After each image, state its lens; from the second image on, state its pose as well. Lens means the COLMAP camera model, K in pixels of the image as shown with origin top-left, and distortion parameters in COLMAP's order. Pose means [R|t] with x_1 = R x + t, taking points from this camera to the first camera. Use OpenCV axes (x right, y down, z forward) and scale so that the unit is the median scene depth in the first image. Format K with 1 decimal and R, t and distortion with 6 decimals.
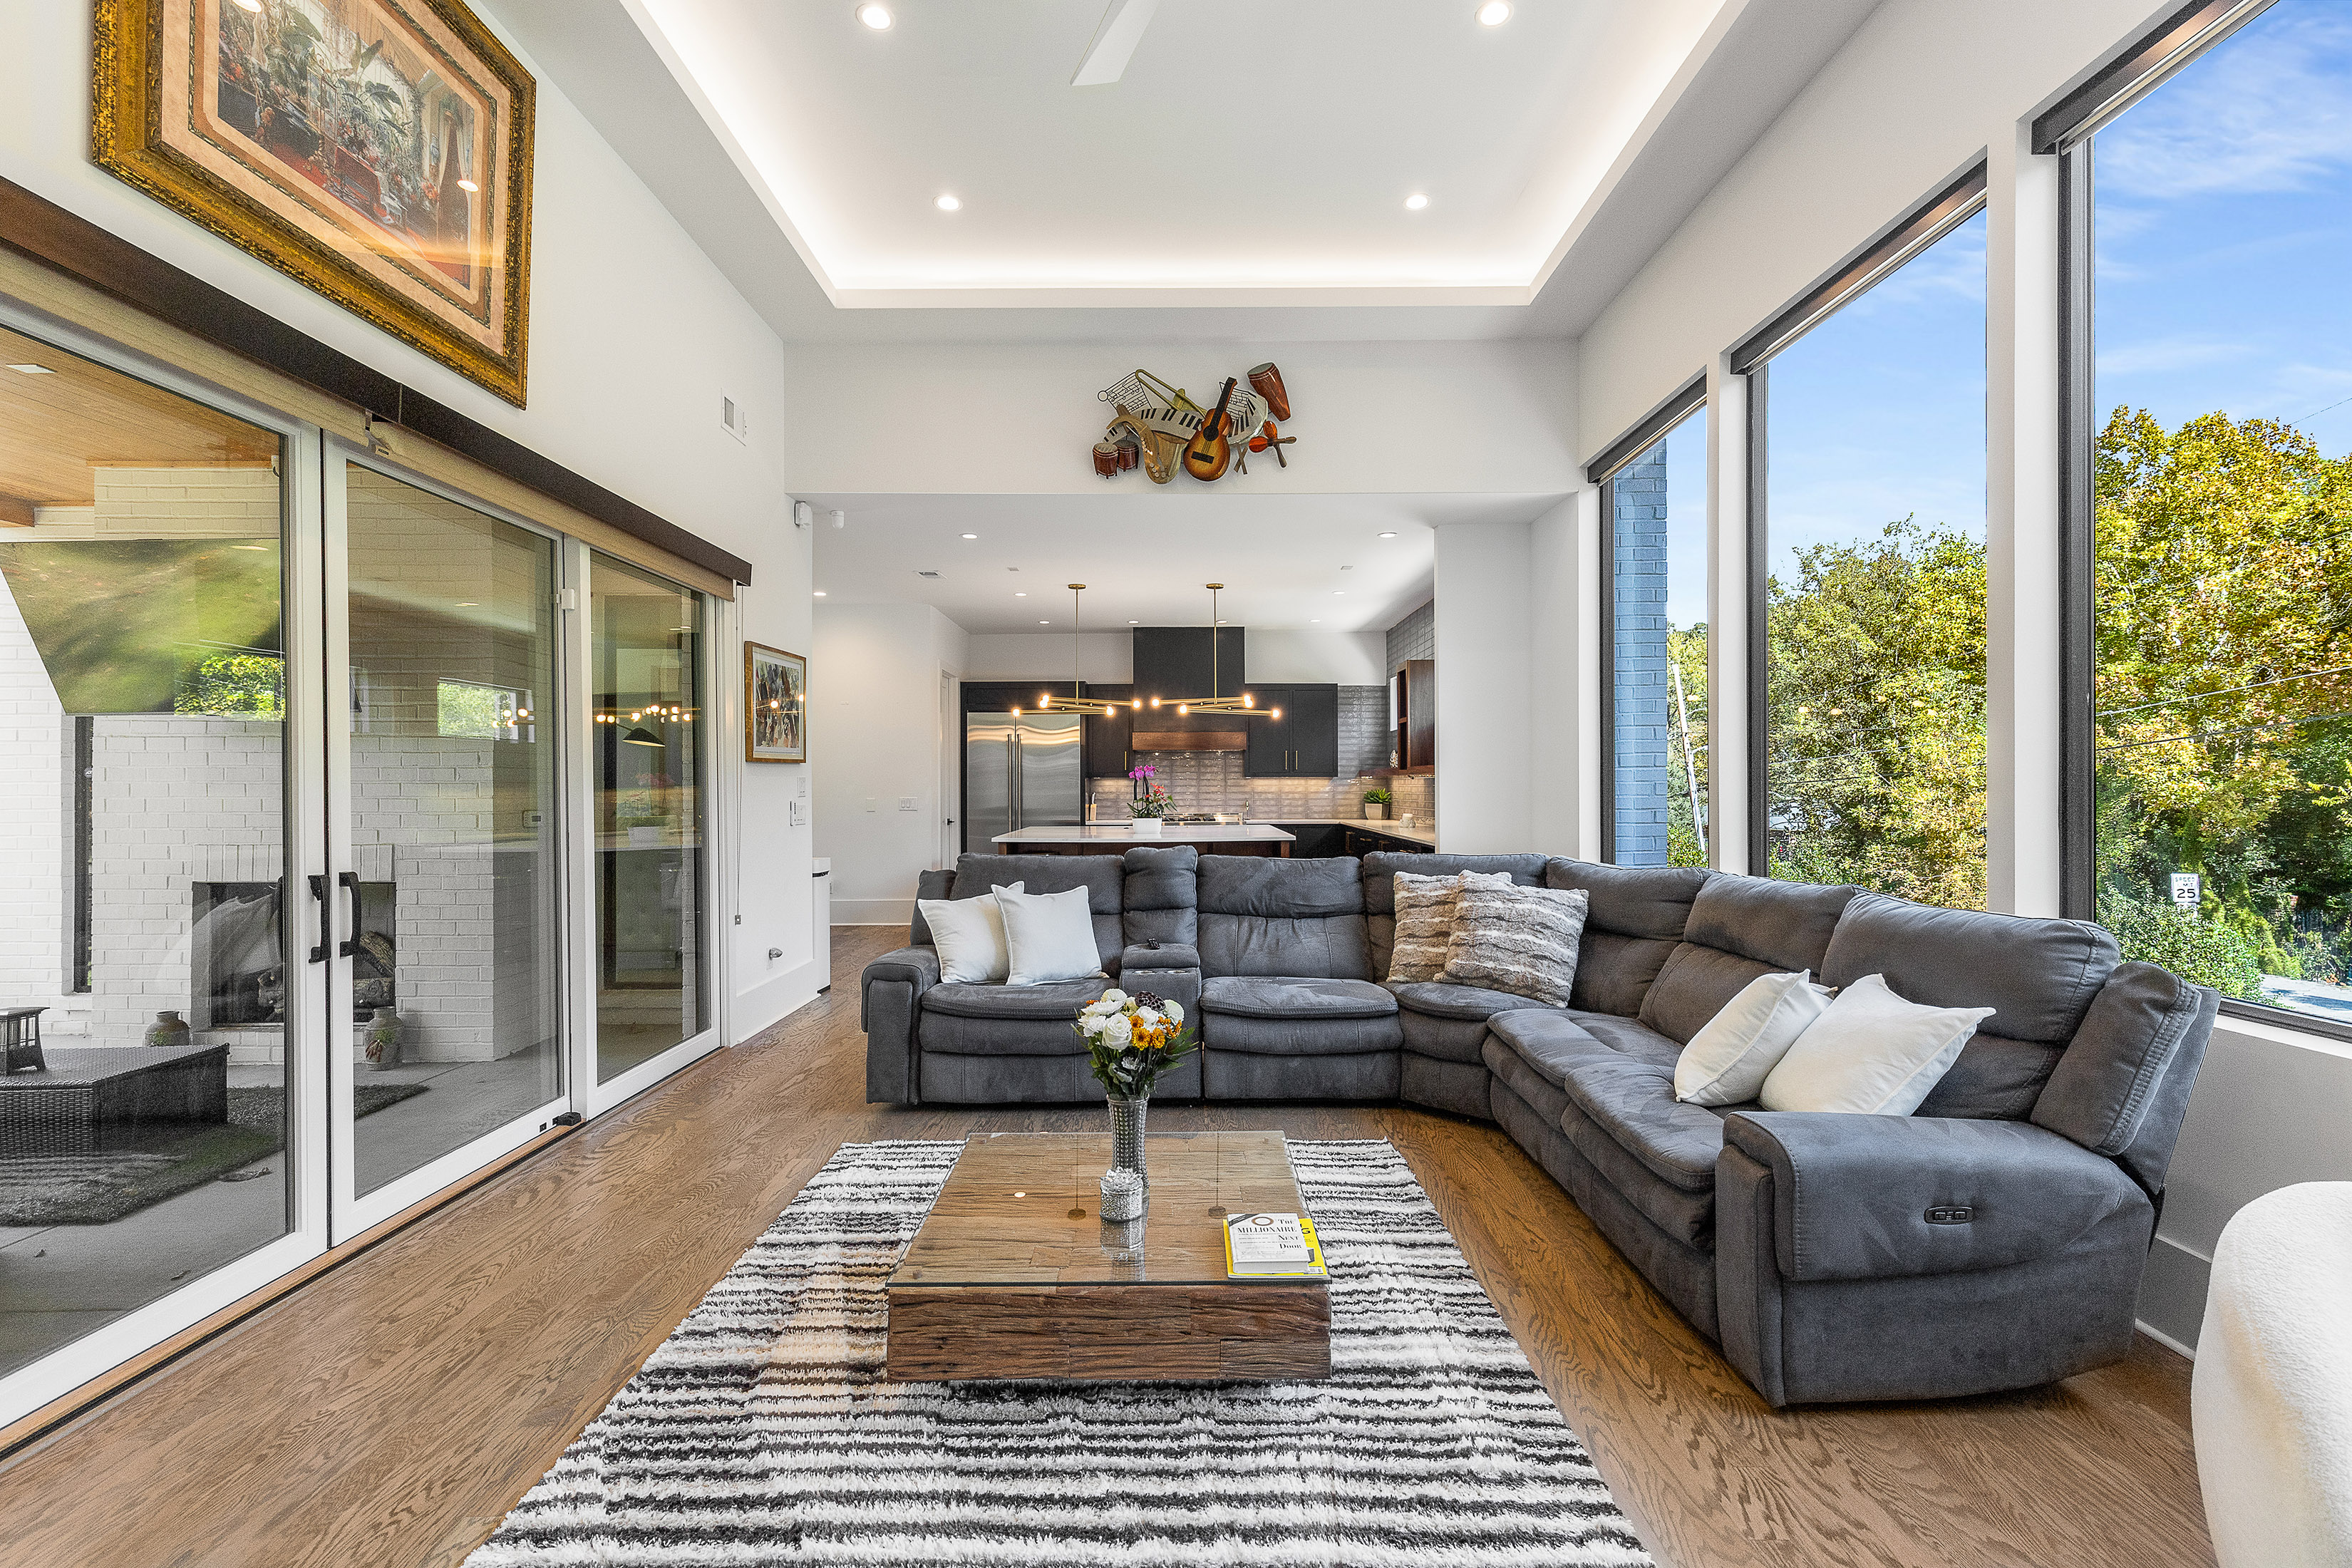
lens RADIAL K [[1064.3, 0, 1188.2], [0, 1064.3, 778.3], [0, 0, 1]] dist [0.006852, -0.000286]
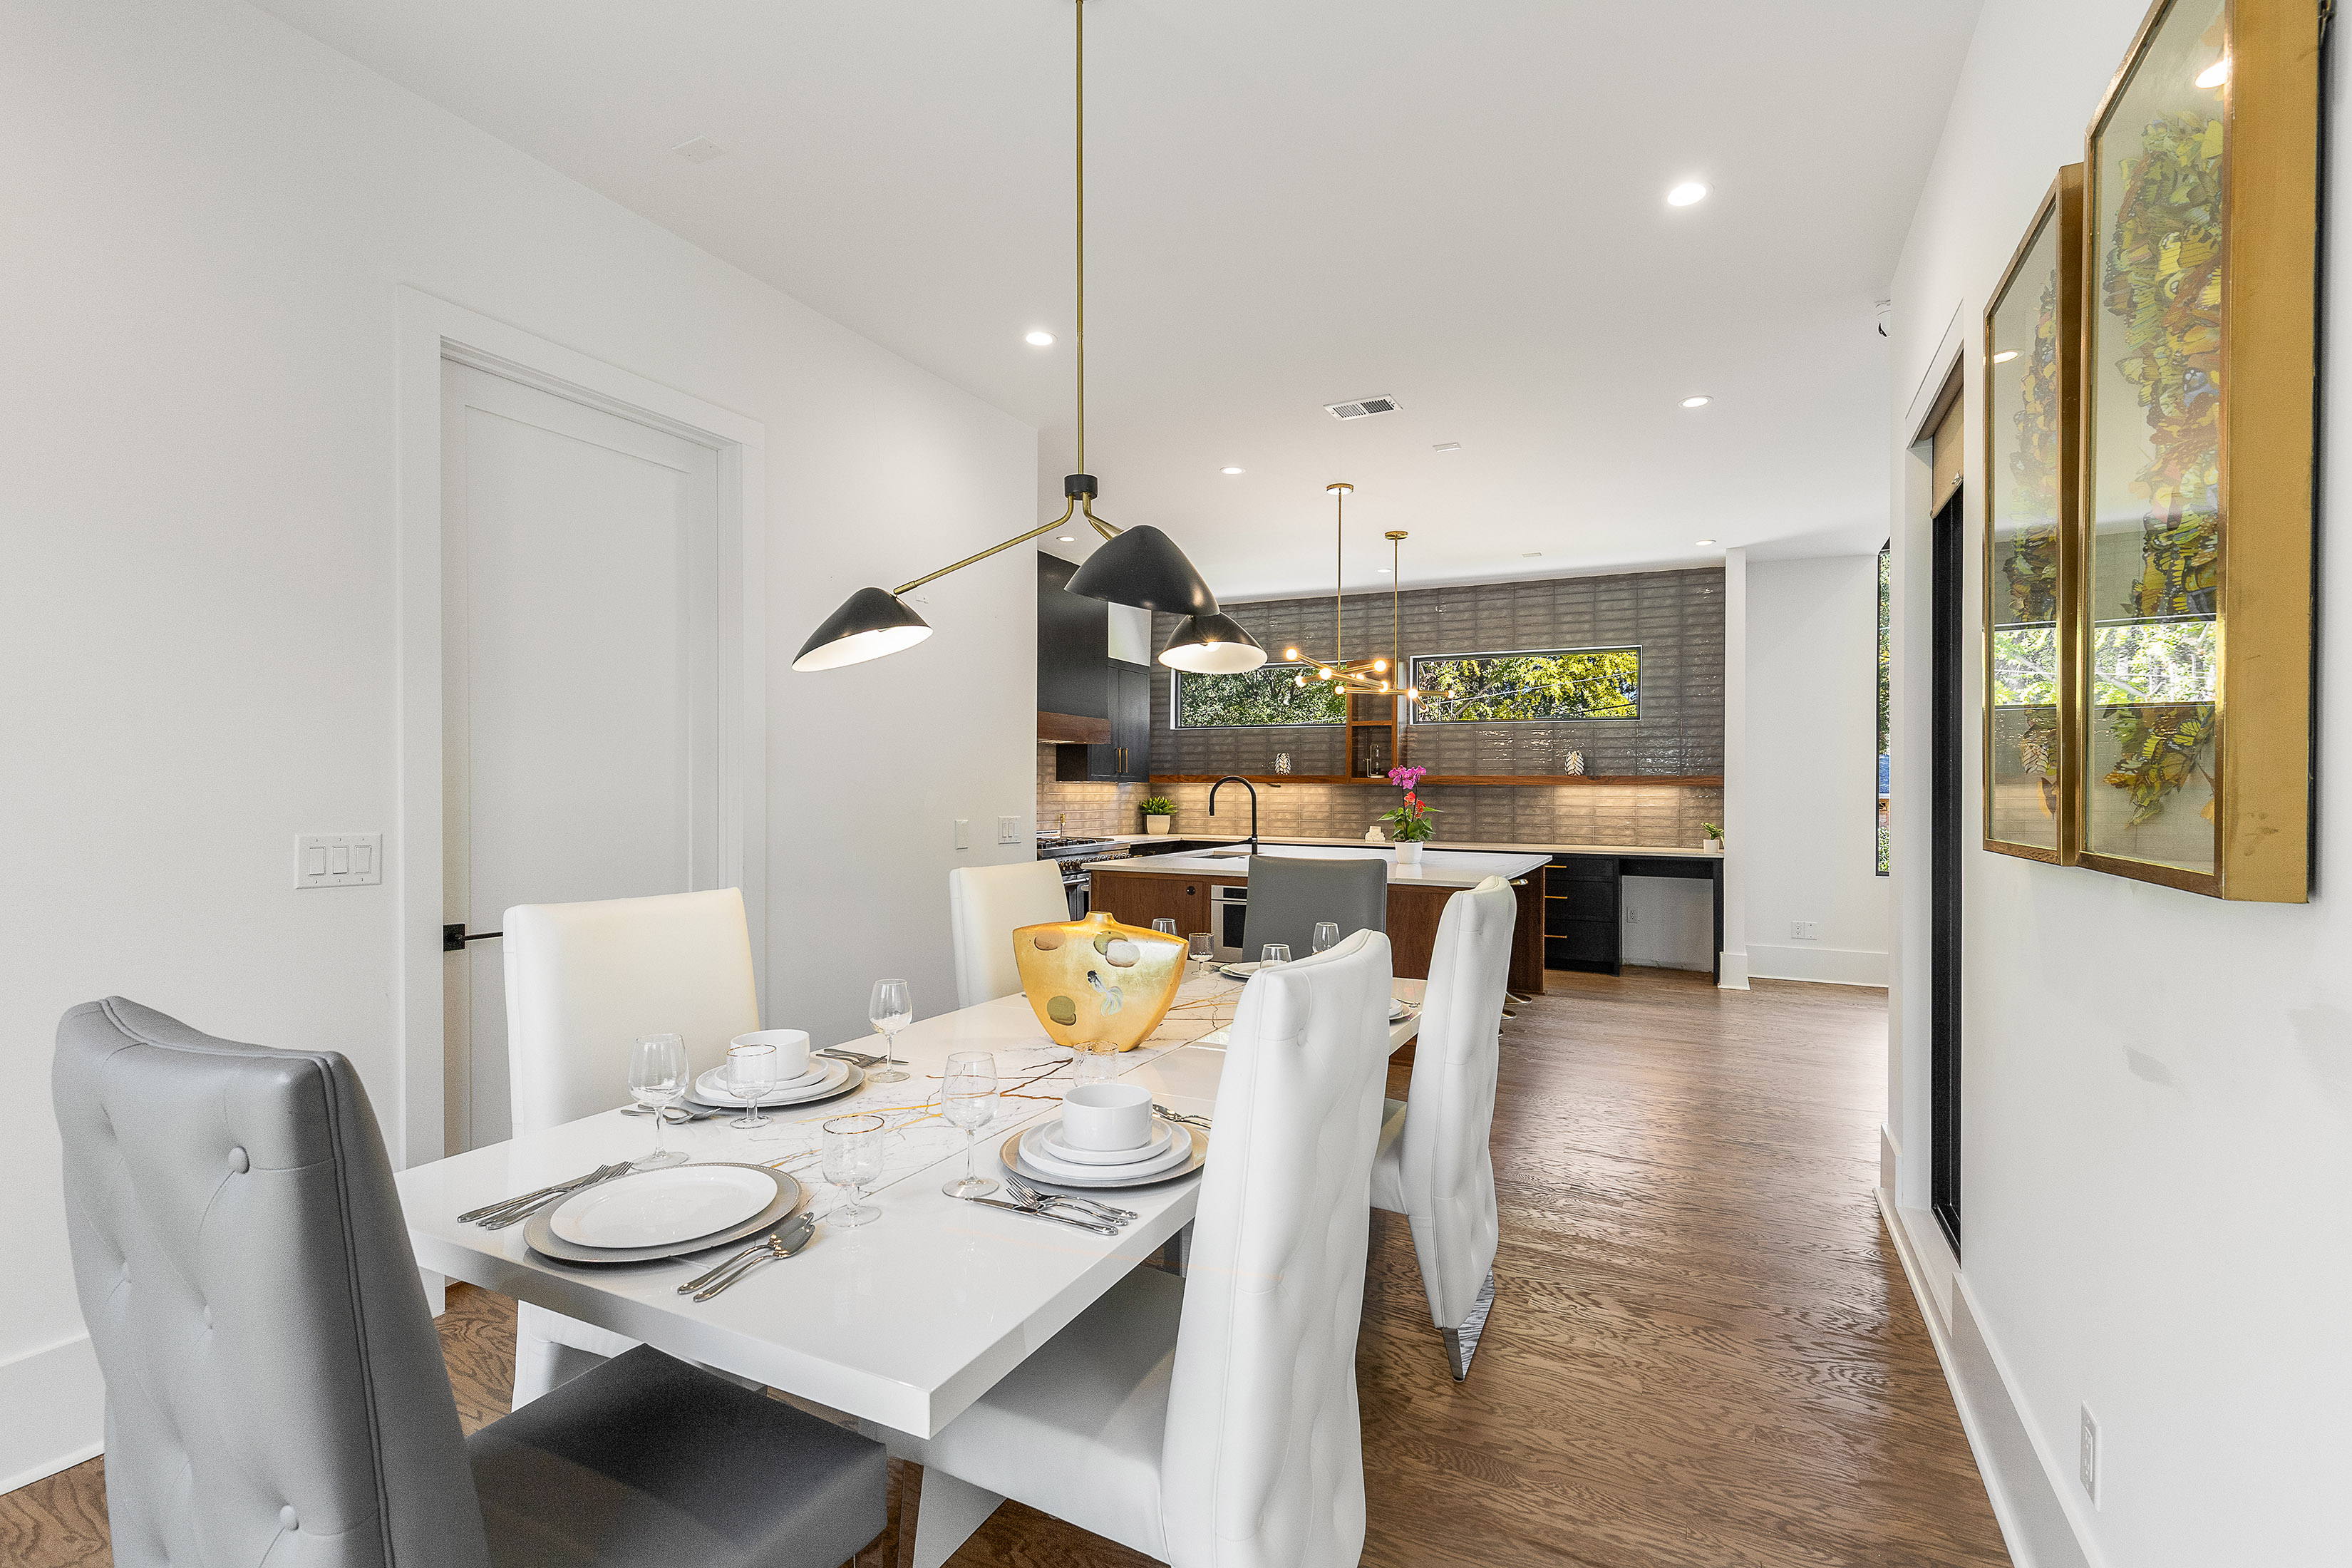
lens RADIAL K [[1064.3, 0, 1185.3], [0, 1064.3, 790.4], [0, 0, 1]] dist [0.006852, -0.000286]
pose [[0.459118, 0.007974, 0.888339, -1.545052], [-0.015520, 0.999879, -0.000954, 0.013434], [-0.888240, -0.013350, 0.459186, 1.649272]]
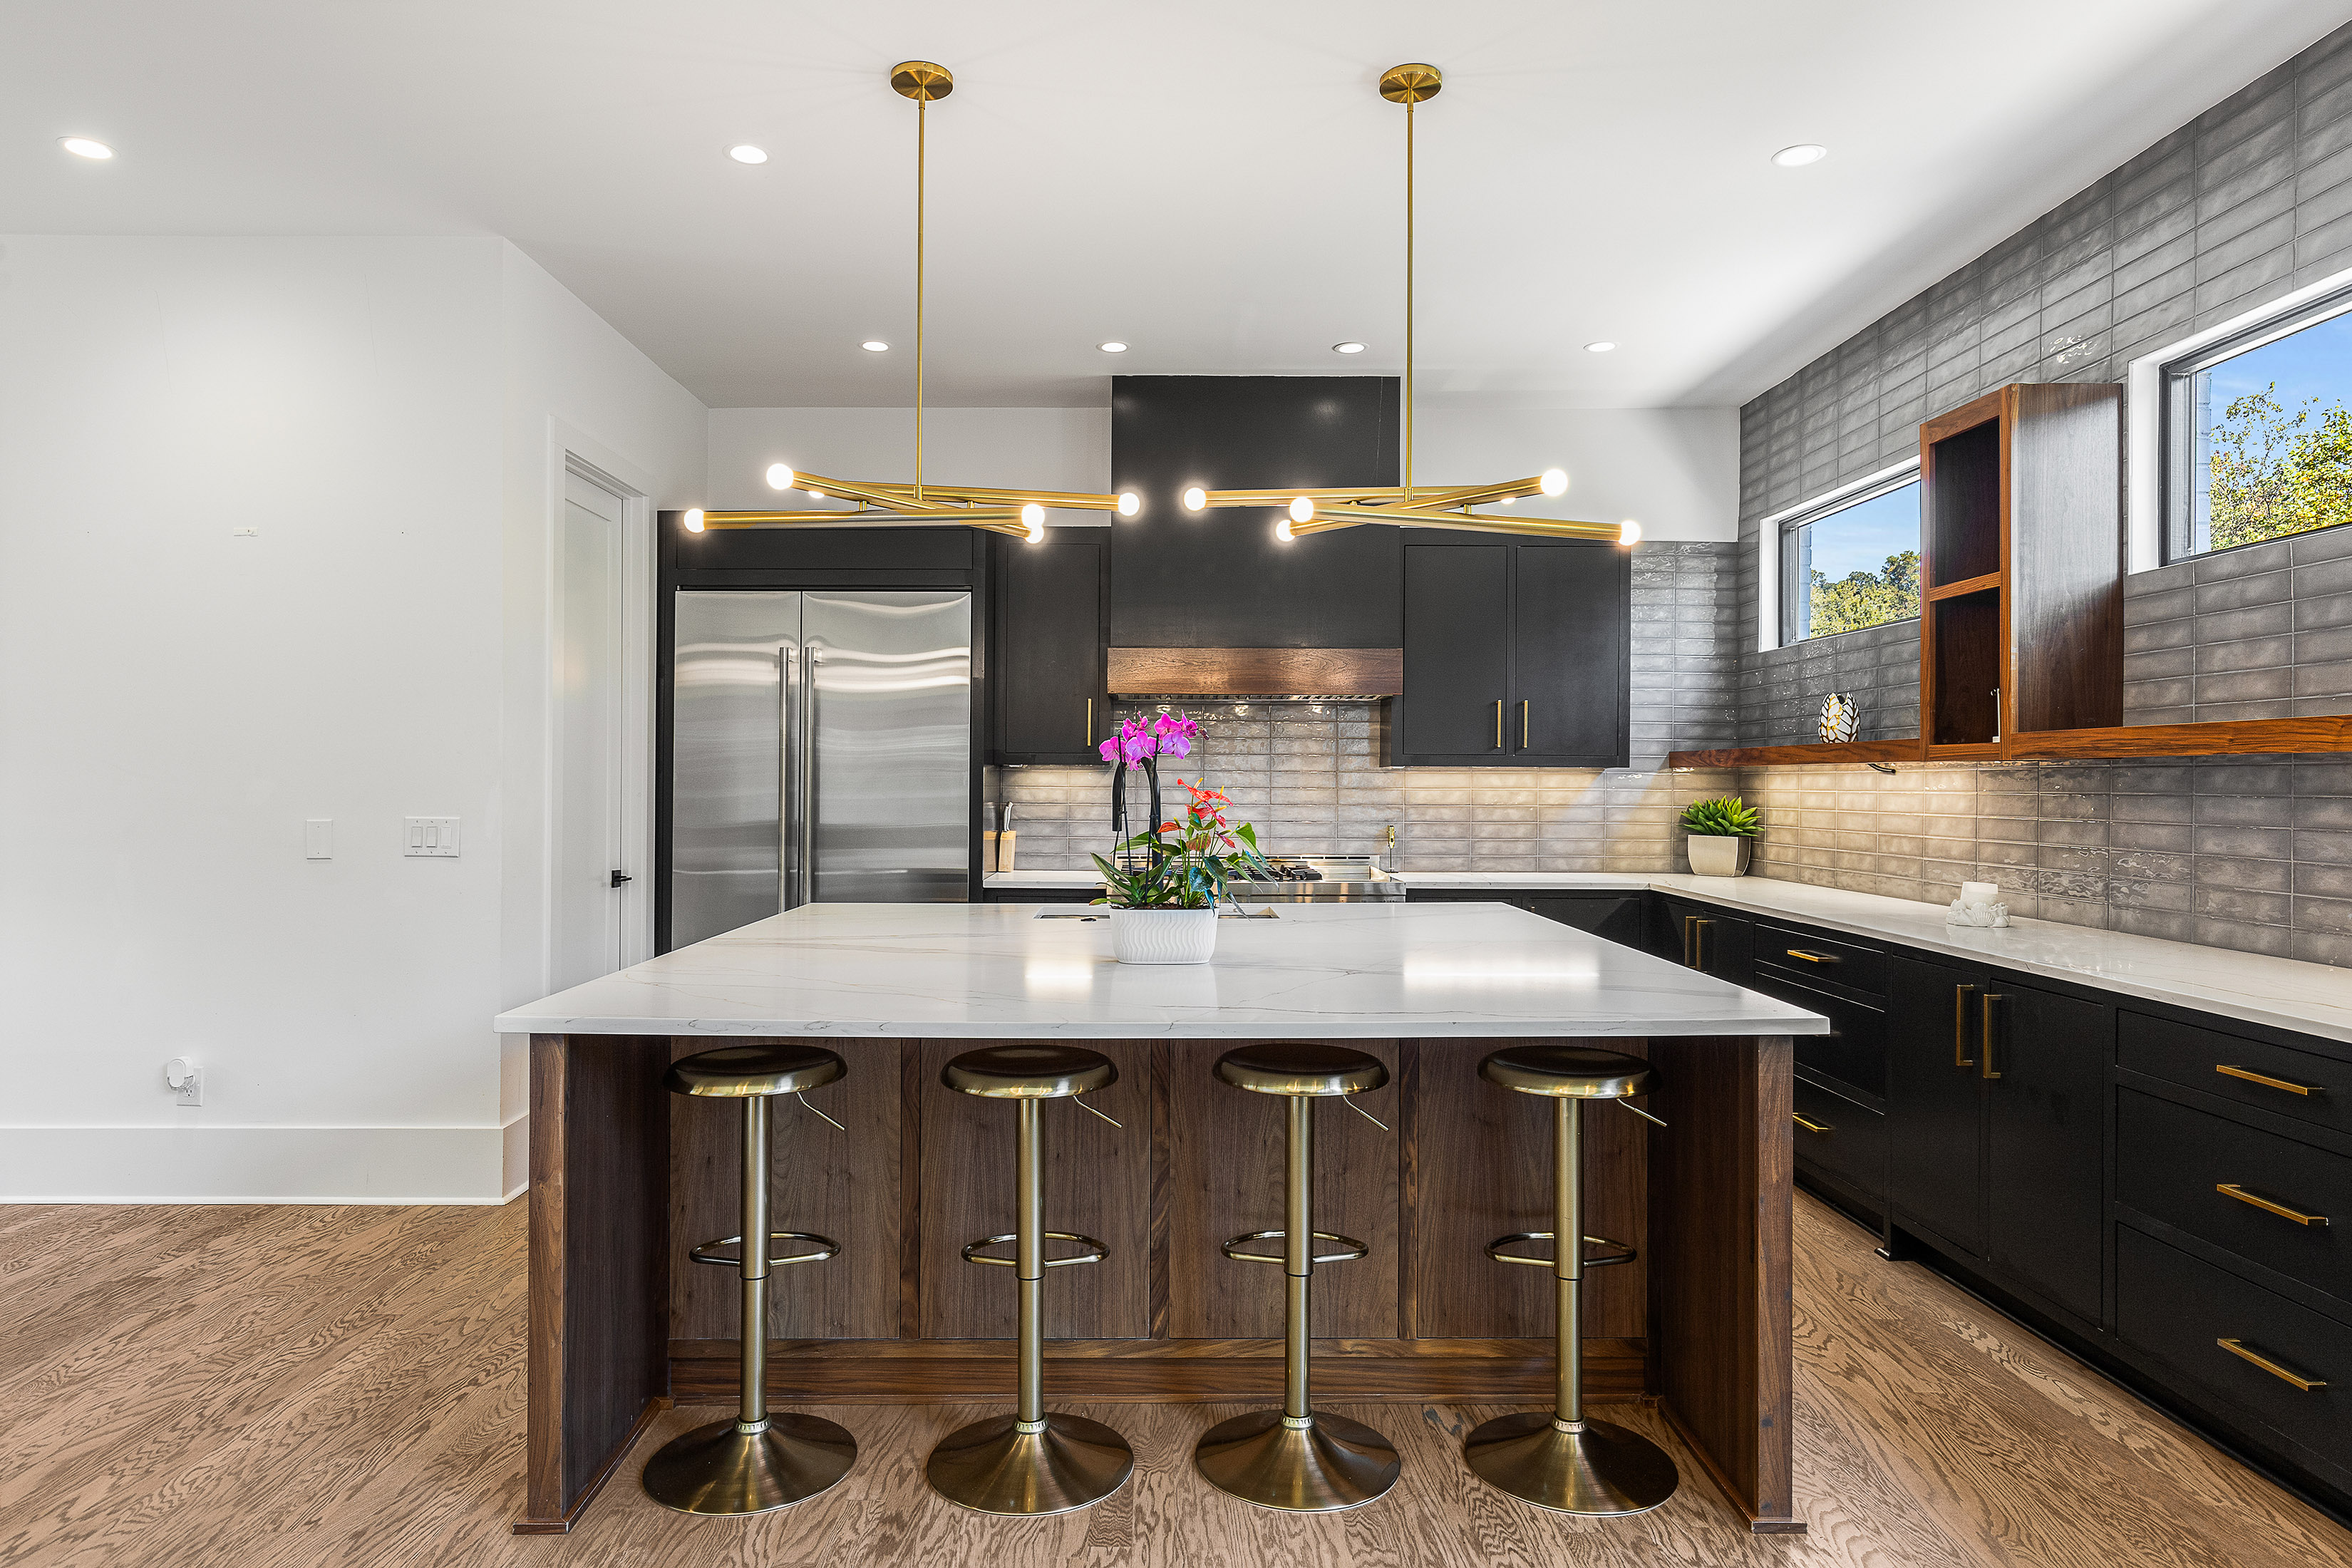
lens RADIAL K [[1372.2, 0, 1156.6], [0, 1372.2, 790.3], [0, 0, 1]] dist [-0.000880, 0.000549]
pose [[0.999884, 0.008520, -0.012627, -0.075502], [-0.008355, 0.999880, 0.013033, 0.005572], [0.012737, -0.012926, 0.999835, 1.336866]]
